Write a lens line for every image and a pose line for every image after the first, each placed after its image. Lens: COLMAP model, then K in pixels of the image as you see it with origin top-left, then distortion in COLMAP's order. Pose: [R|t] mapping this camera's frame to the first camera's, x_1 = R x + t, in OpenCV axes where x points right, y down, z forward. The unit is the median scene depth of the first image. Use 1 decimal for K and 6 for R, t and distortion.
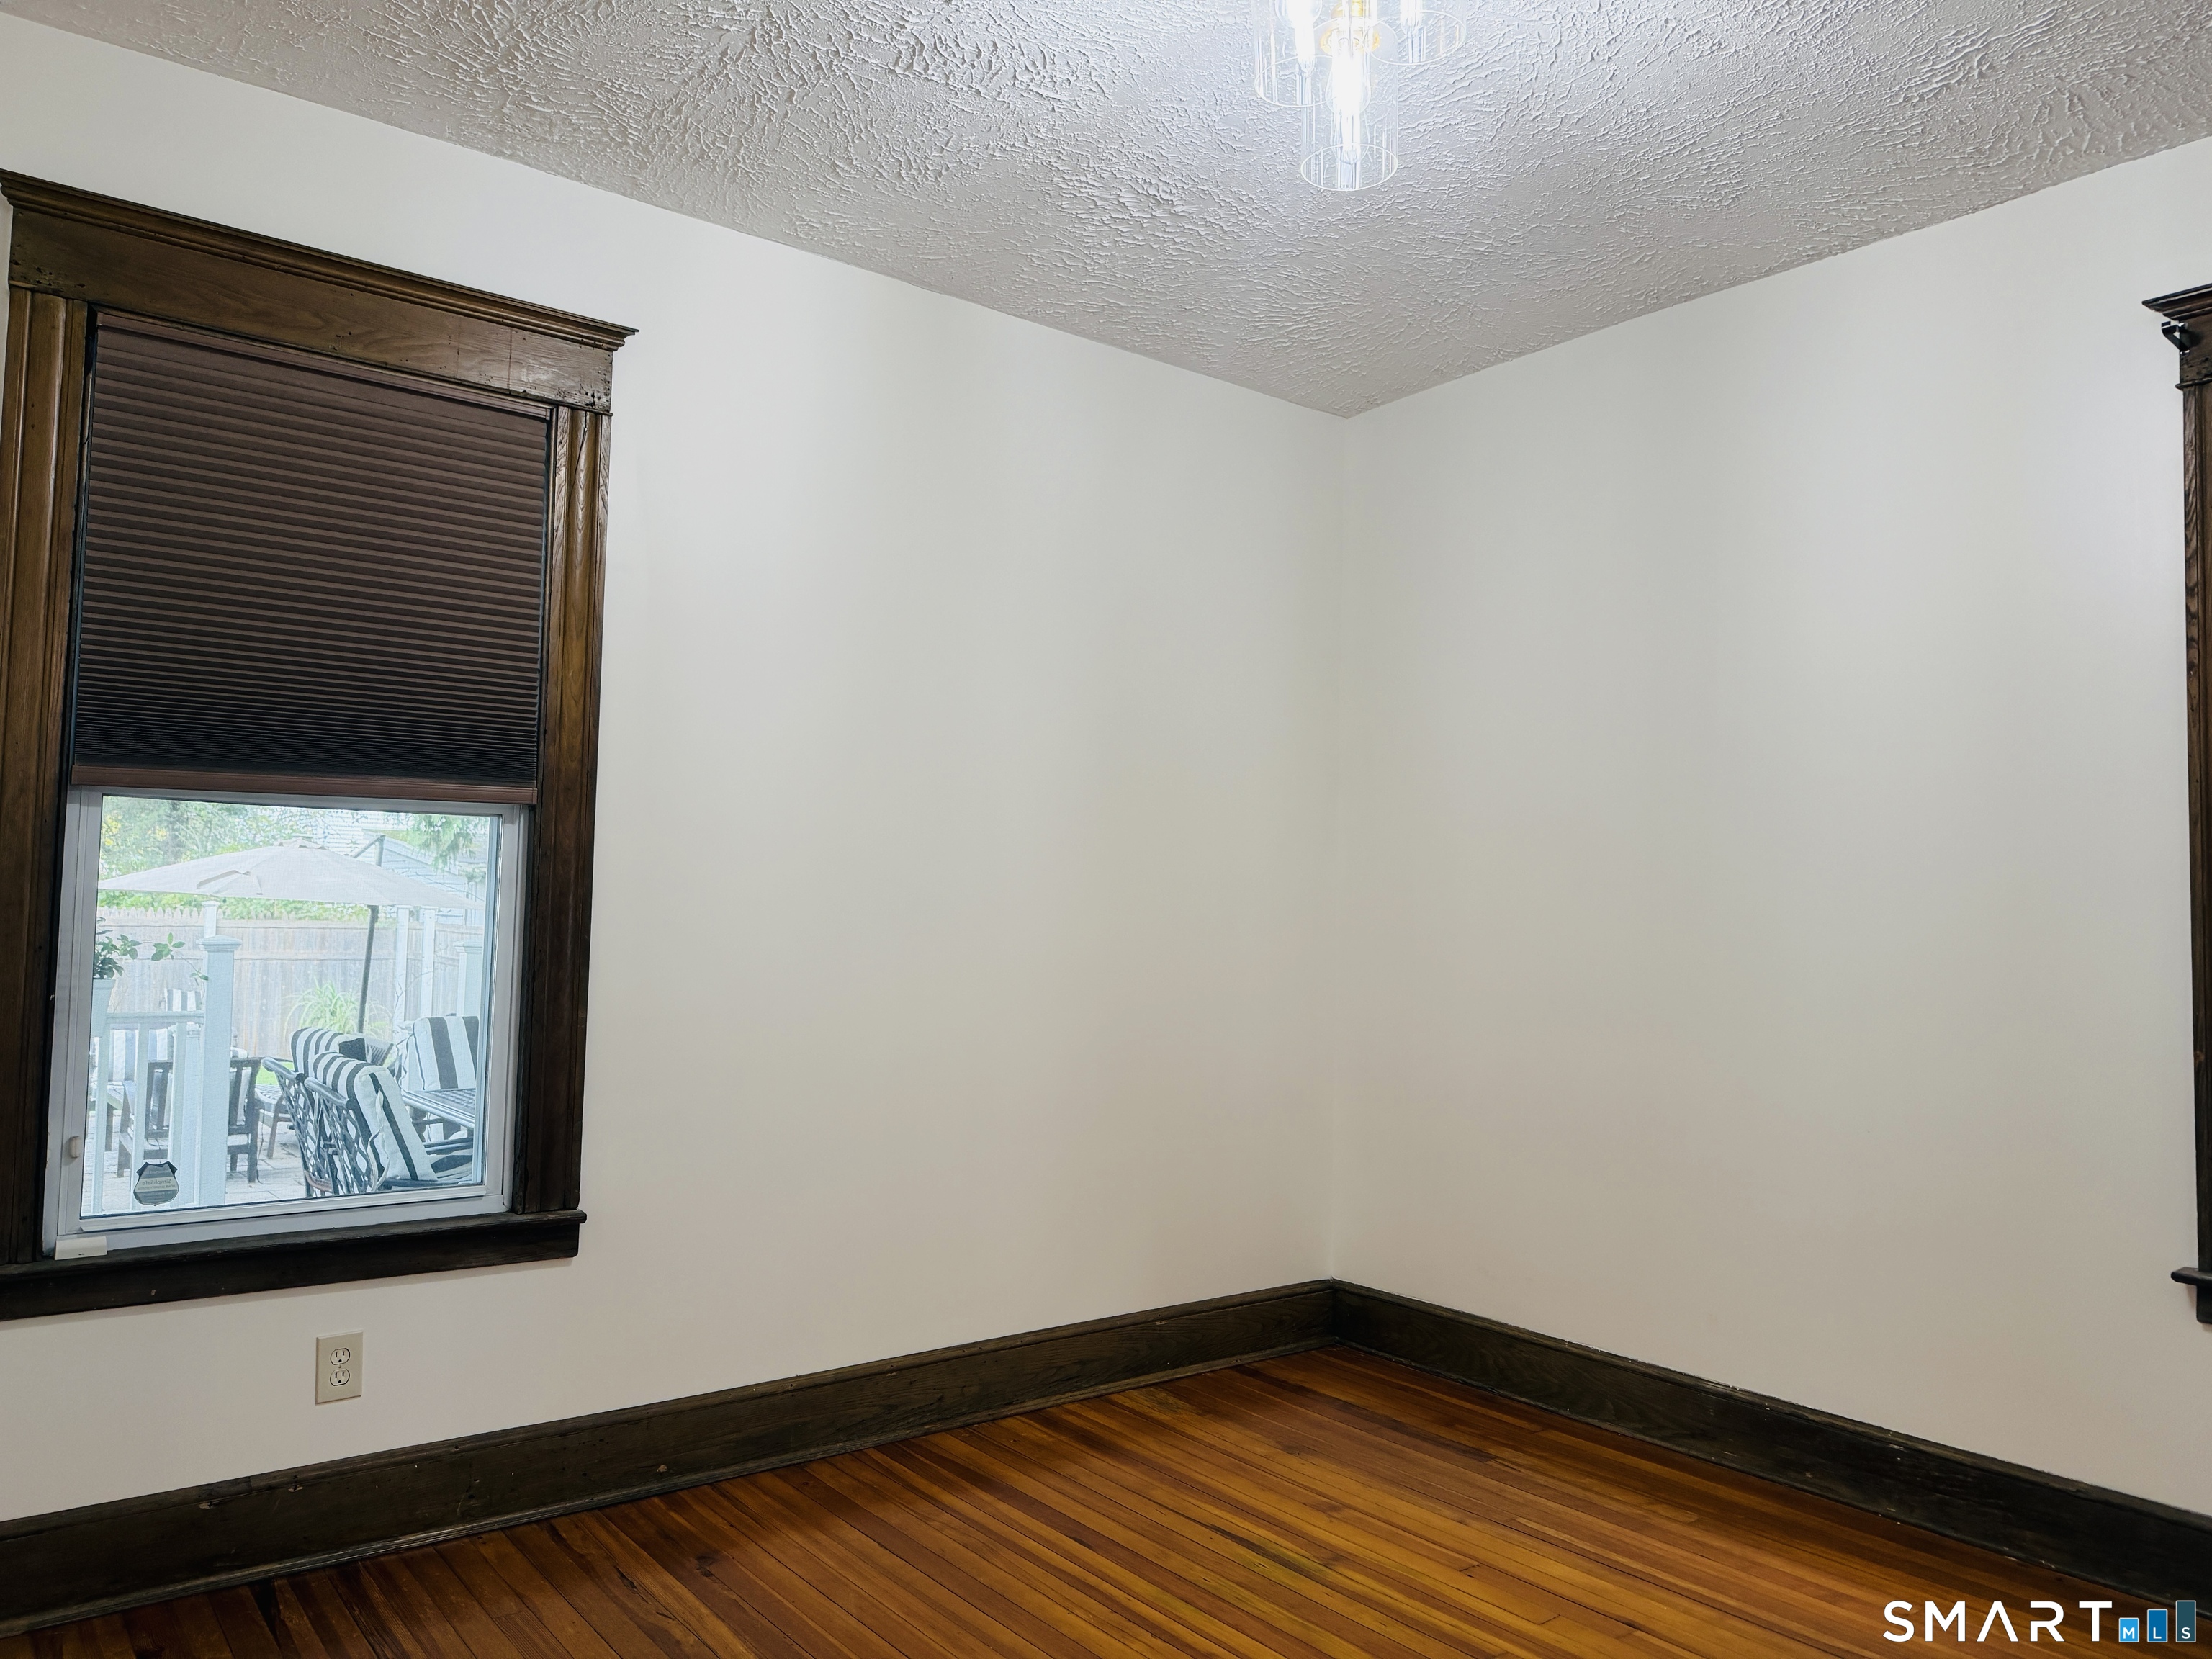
lens RADIAL K [[1554.2, 0, 1104.1], [0, 1554.2, 834.5], [0, 0, 1]] dist [0.068707, -0.081973]
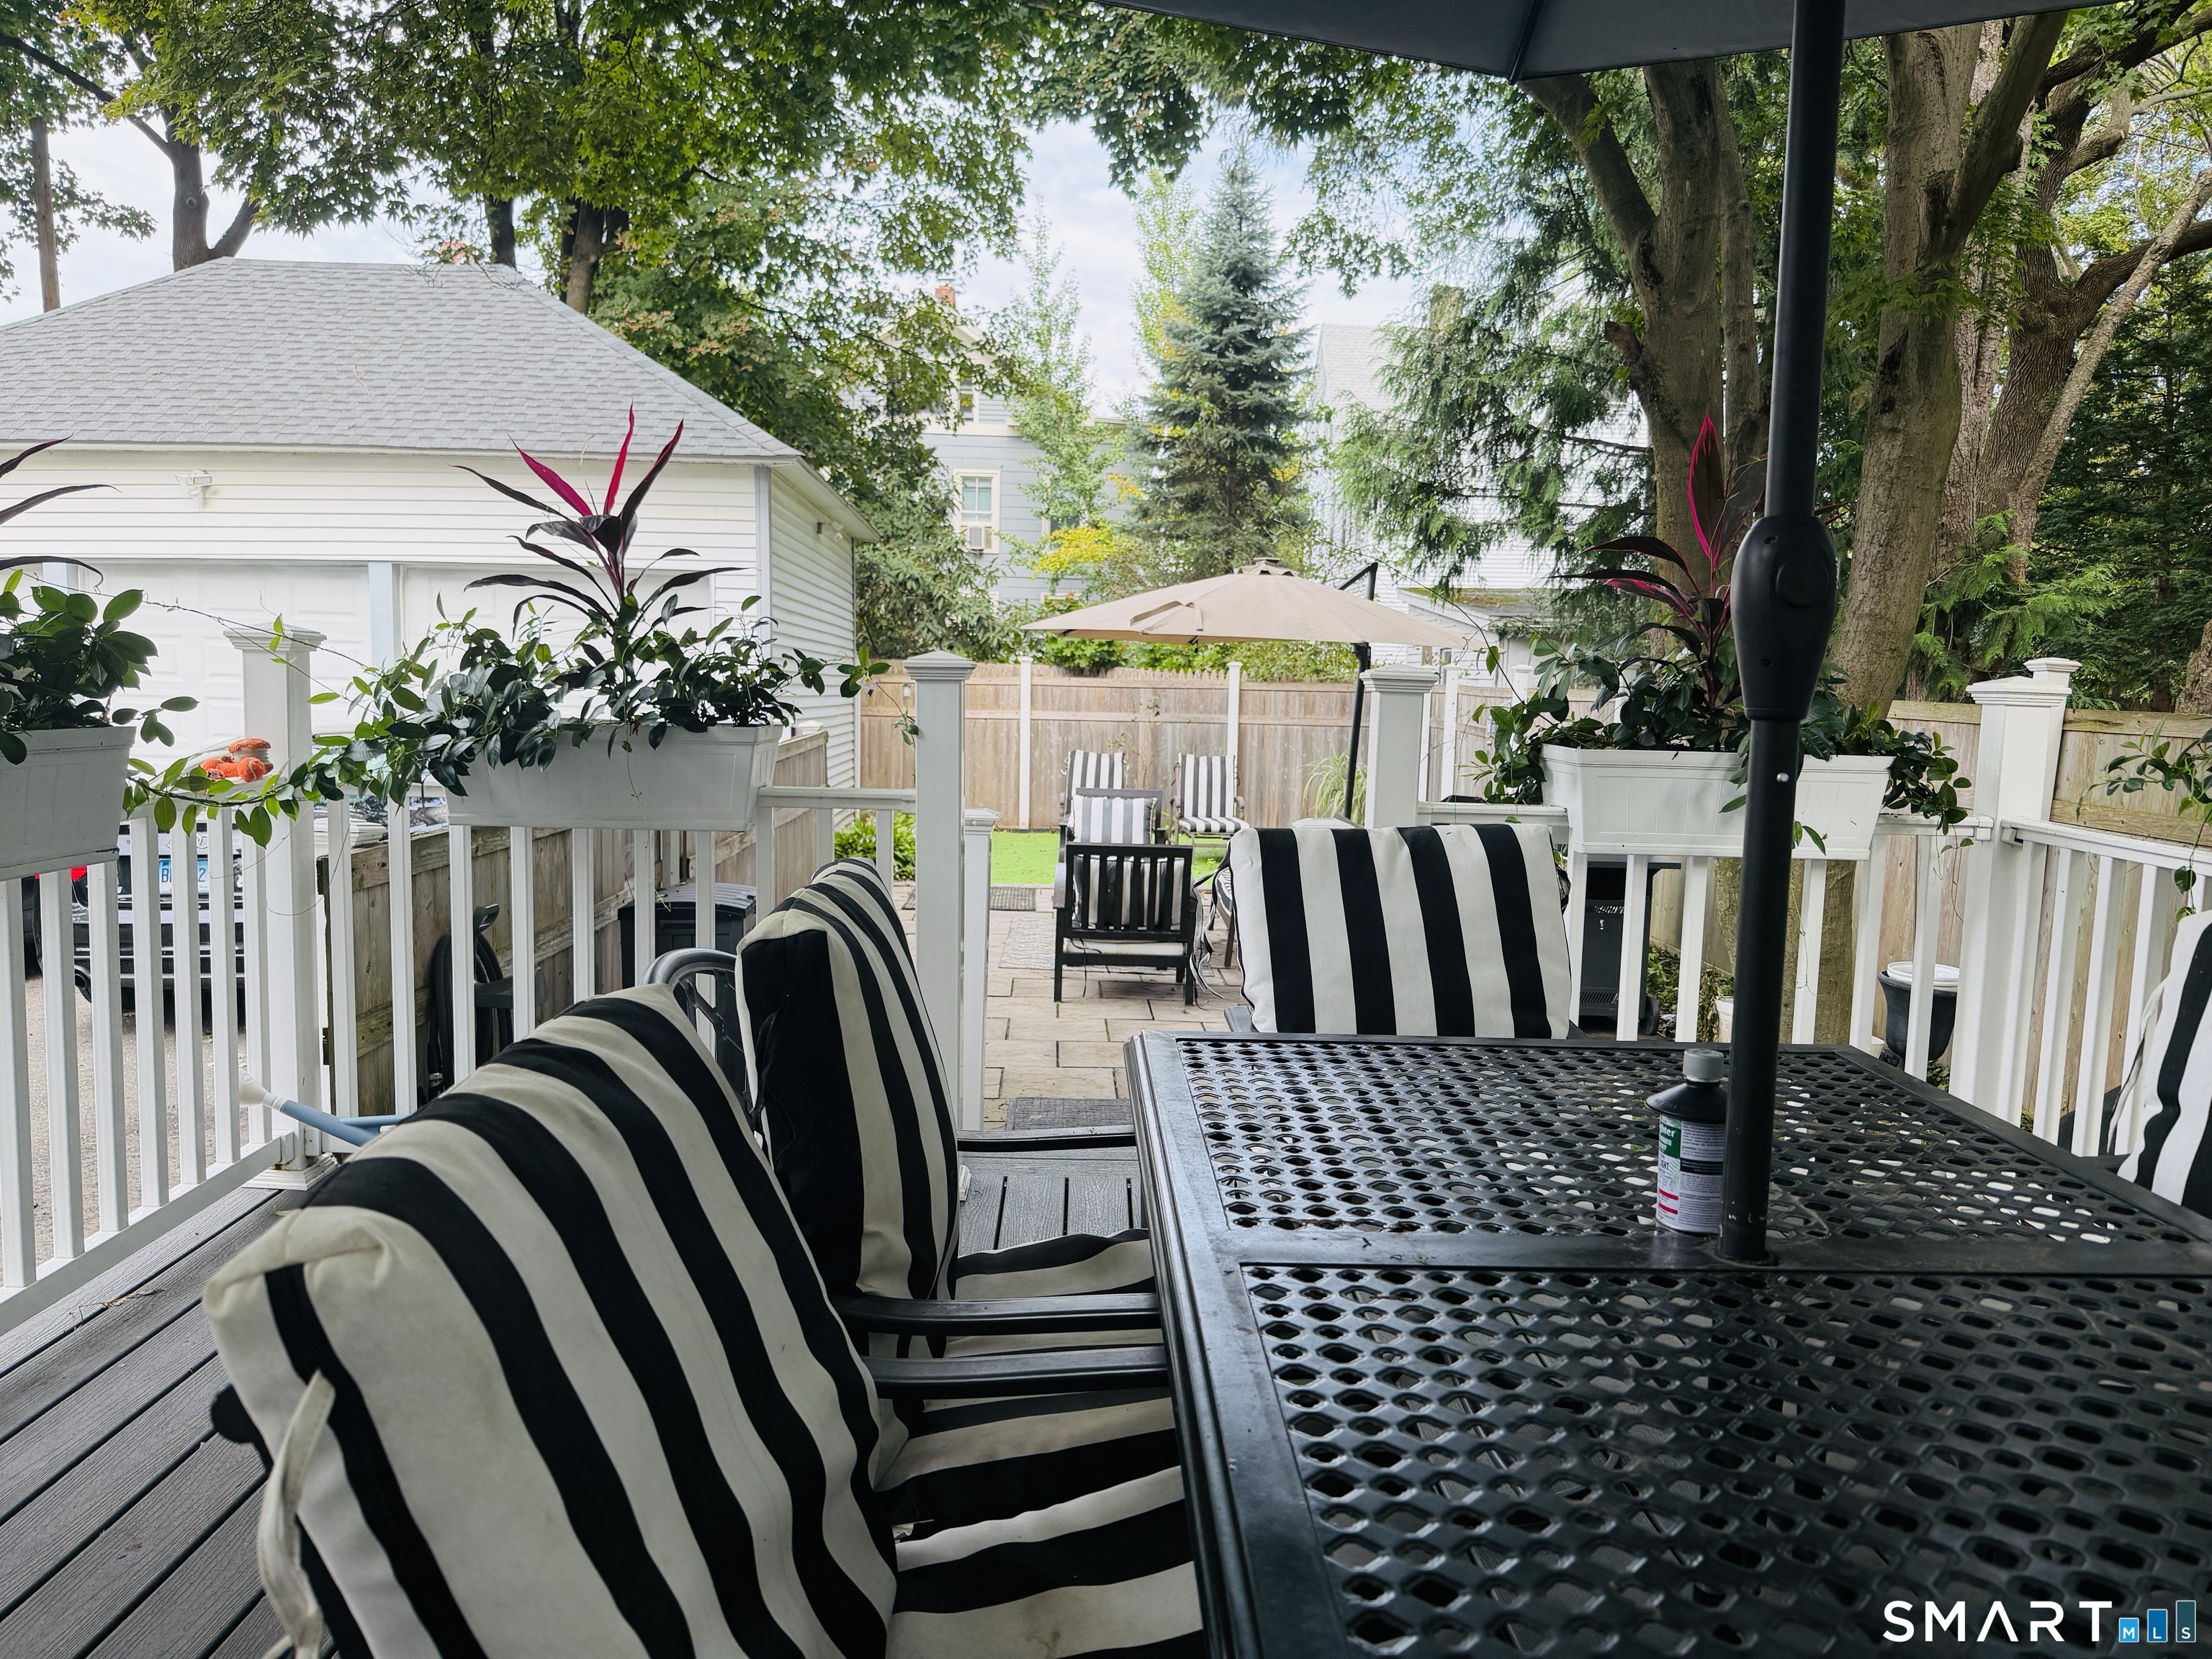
lens RADIAL K [[1554.2, 0, 1104.1], [0, 1554.2, 834.5], [0, 0, 1]] dist [0.068707, -0.081973]
pose [[0.797690, 0.062118, -0.599860, -0.106540], [0.022878, 0.990848, 0.133029, 0.030982], [0.602634, -0.119840, 0.788968, 0.334650]]
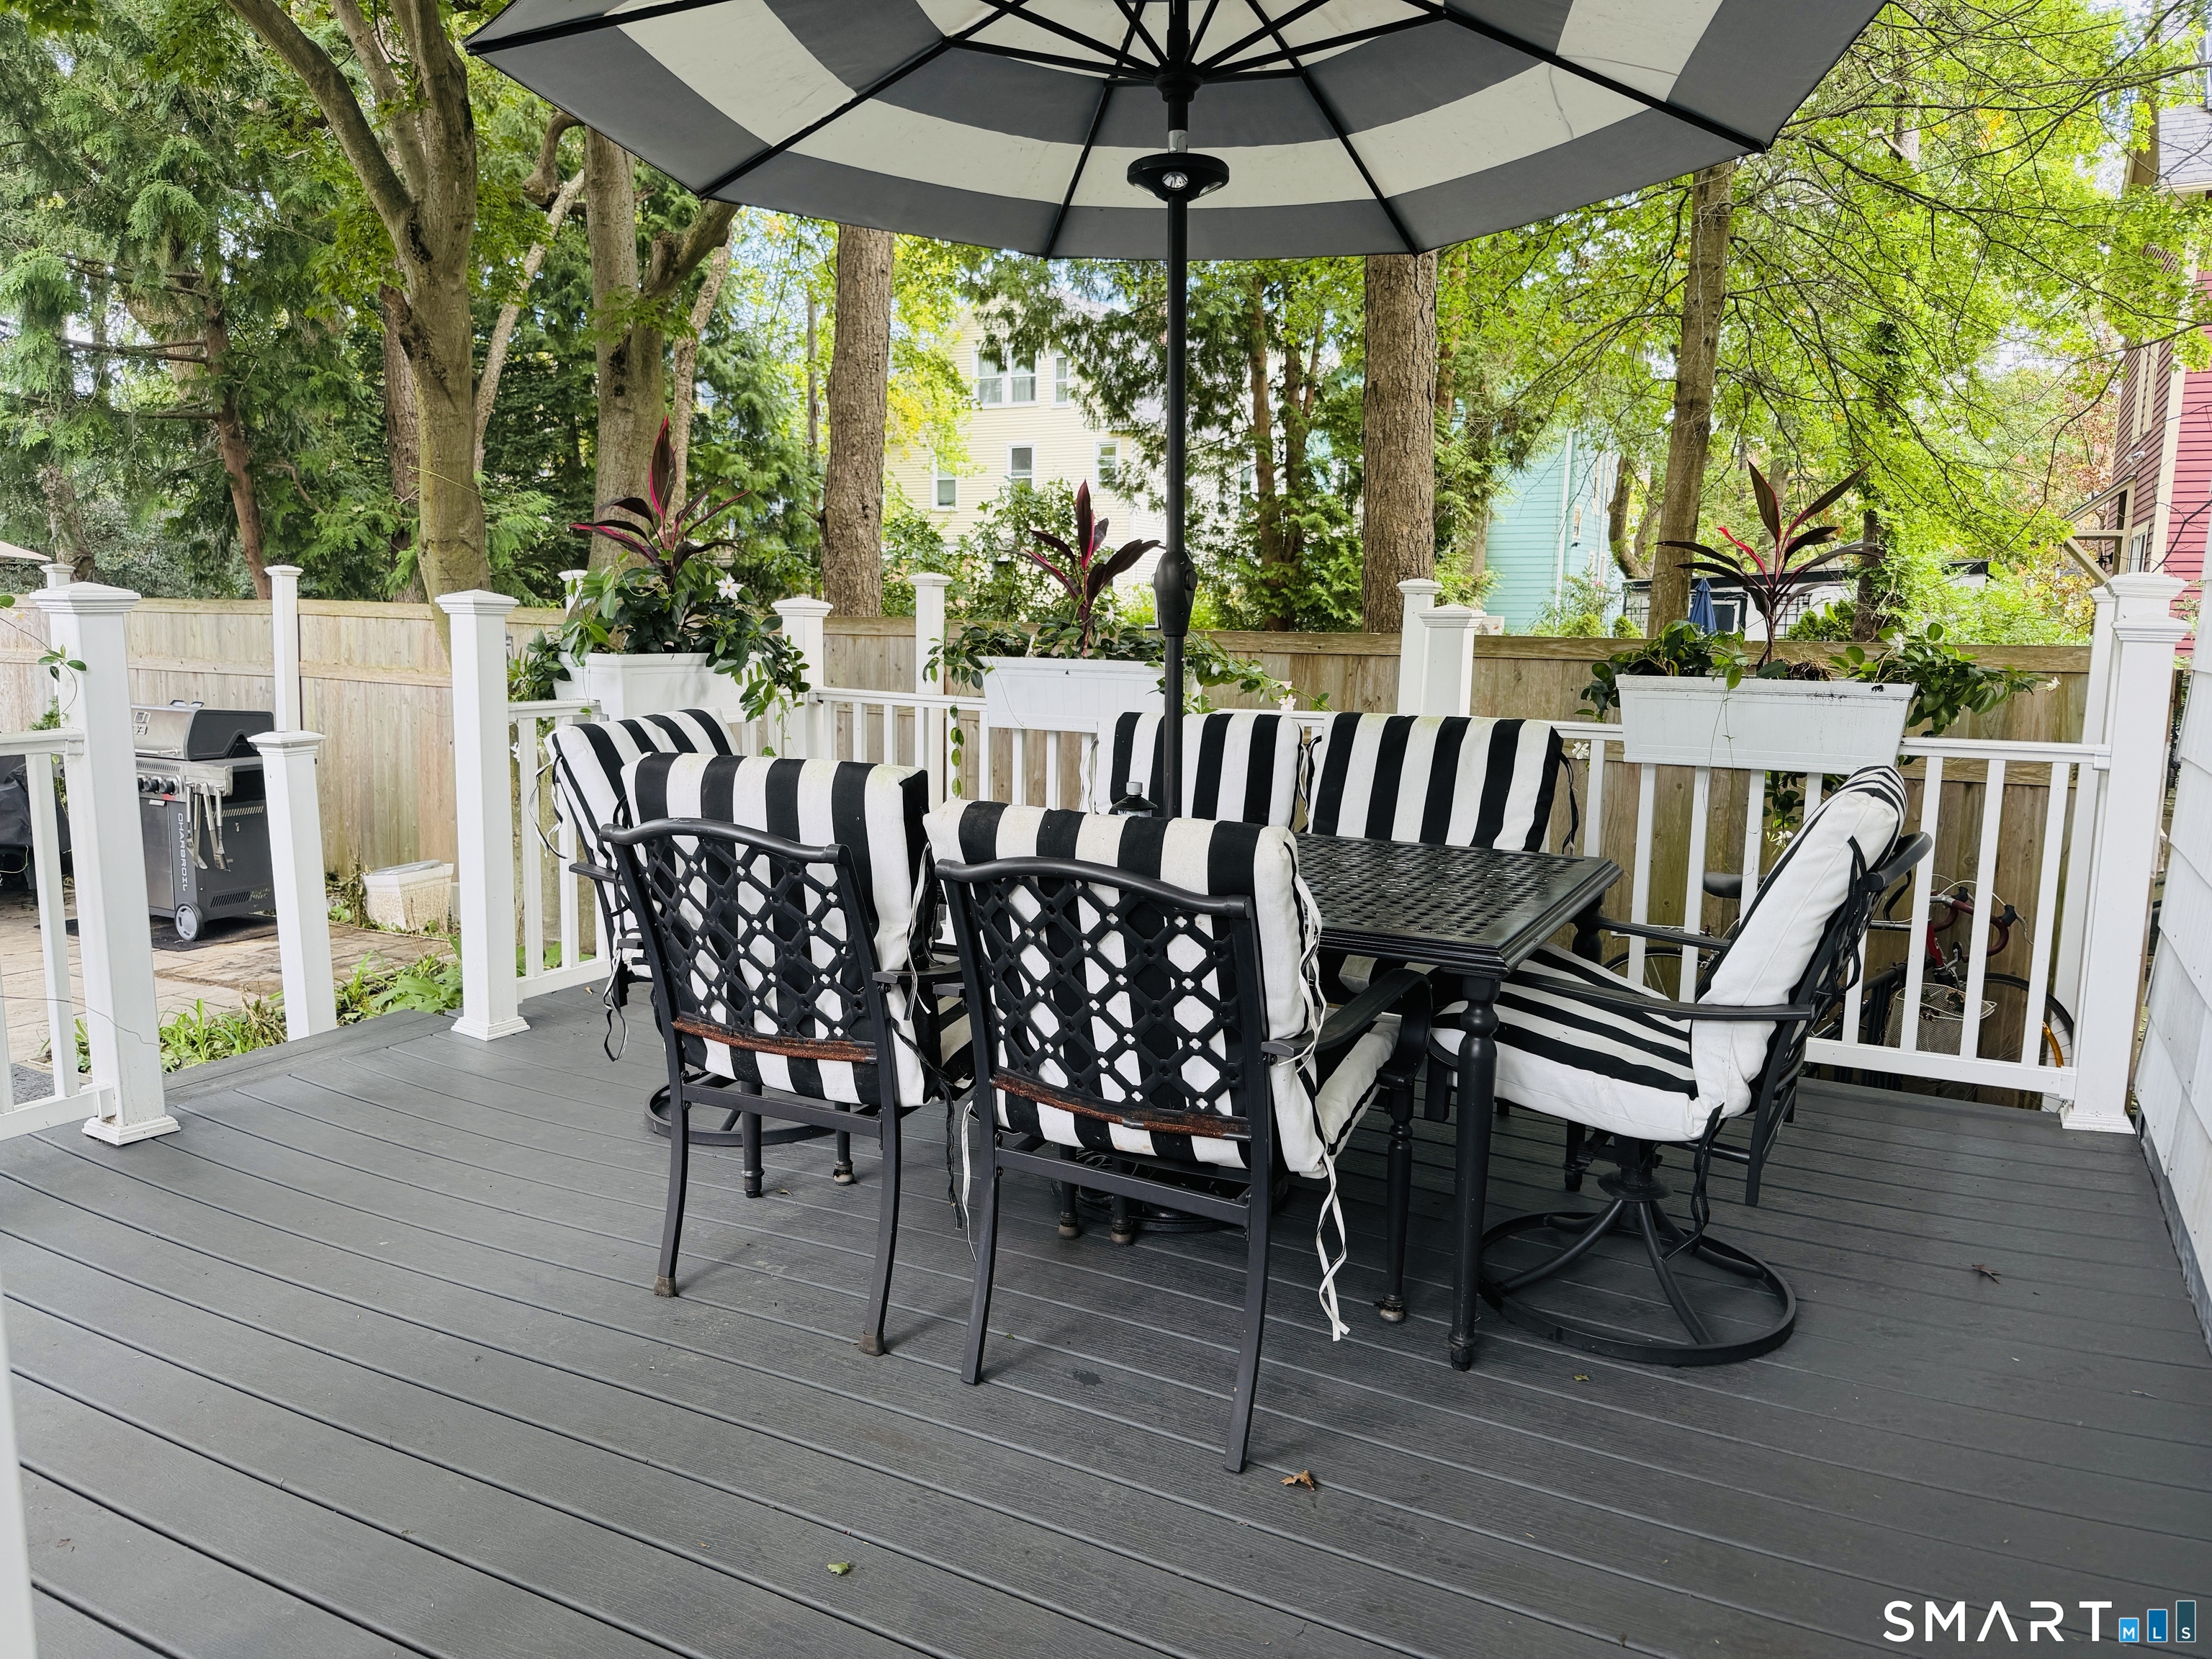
lens RADIAL K [[1545.1, 0, 1096.8], [0, 1545.1, 838.8], [0, 0, 1]] dist [0.142046, -0.255532]
pose [[0.912731, -0.050813, 0.405390, -0.265905], [-0.032105, 0.980248, 0.195151, 0.021637], [-0.407298, -0.191136, 0.893071, 0.207336]]
